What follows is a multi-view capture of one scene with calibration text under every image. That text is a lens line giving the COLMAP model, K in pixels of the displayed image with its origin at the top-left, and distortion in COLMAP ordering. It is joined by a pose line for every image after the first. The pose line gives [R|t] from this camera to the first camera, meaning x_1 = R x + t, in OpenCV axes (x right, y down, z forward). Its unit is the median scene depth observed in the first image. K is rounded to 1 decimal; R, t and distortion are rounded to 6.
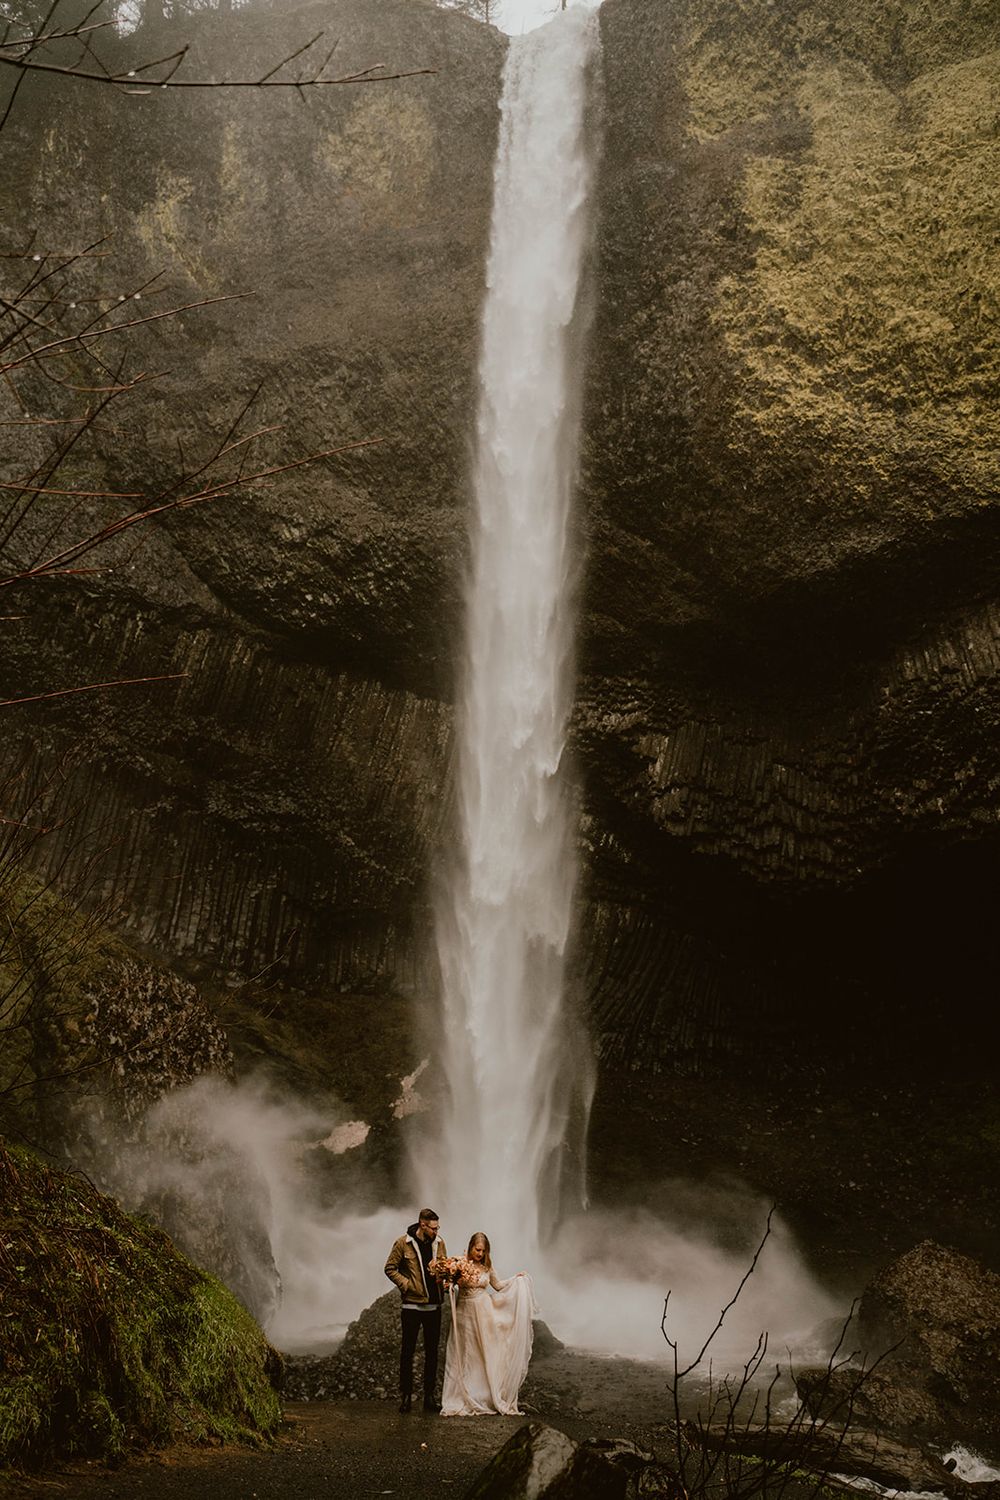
lens RADIAL K [[1210.3, 0, 503.7], [0, 1210.3, 750.0], [0, 0, 1]] dist [-0.110618, 0.036742]
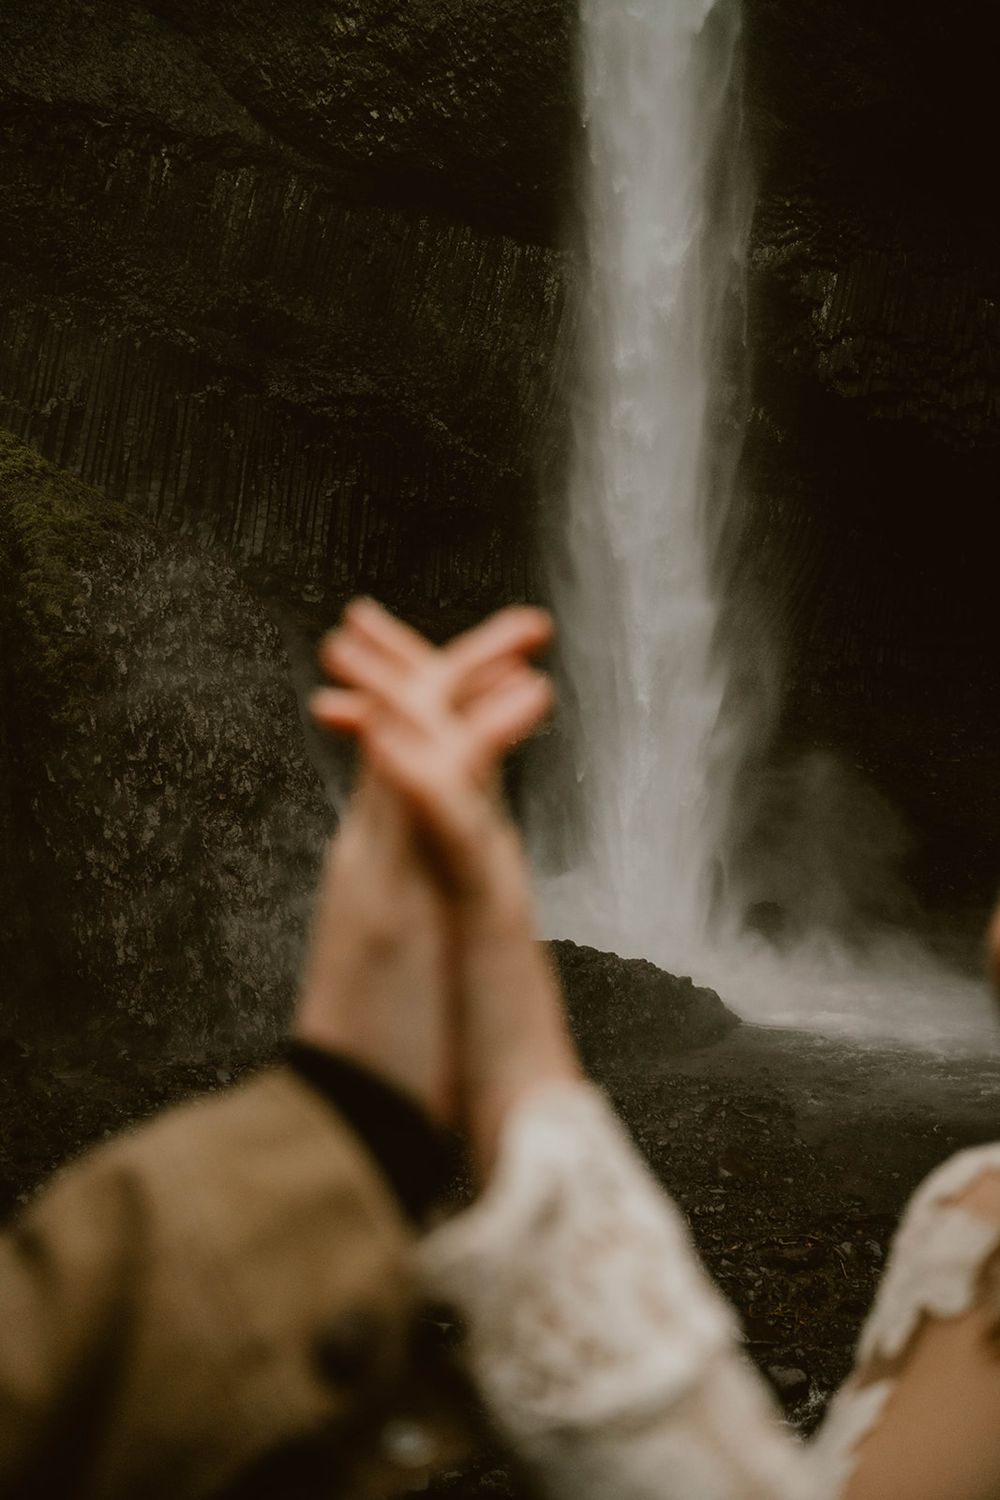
lens RADIAL K [[1210.3, 0, 500.5], [0, 1210.3, 754.0], [0, 0, 1]] dist [-0.110618, 0.036742]
pose [[0.995136, -0.014399, -0.097447, -0.011236], [0.041038, 0.959926, 0.277234, 0.067563], [0.089550, -0.279885, 0.955848, 0.162271]]
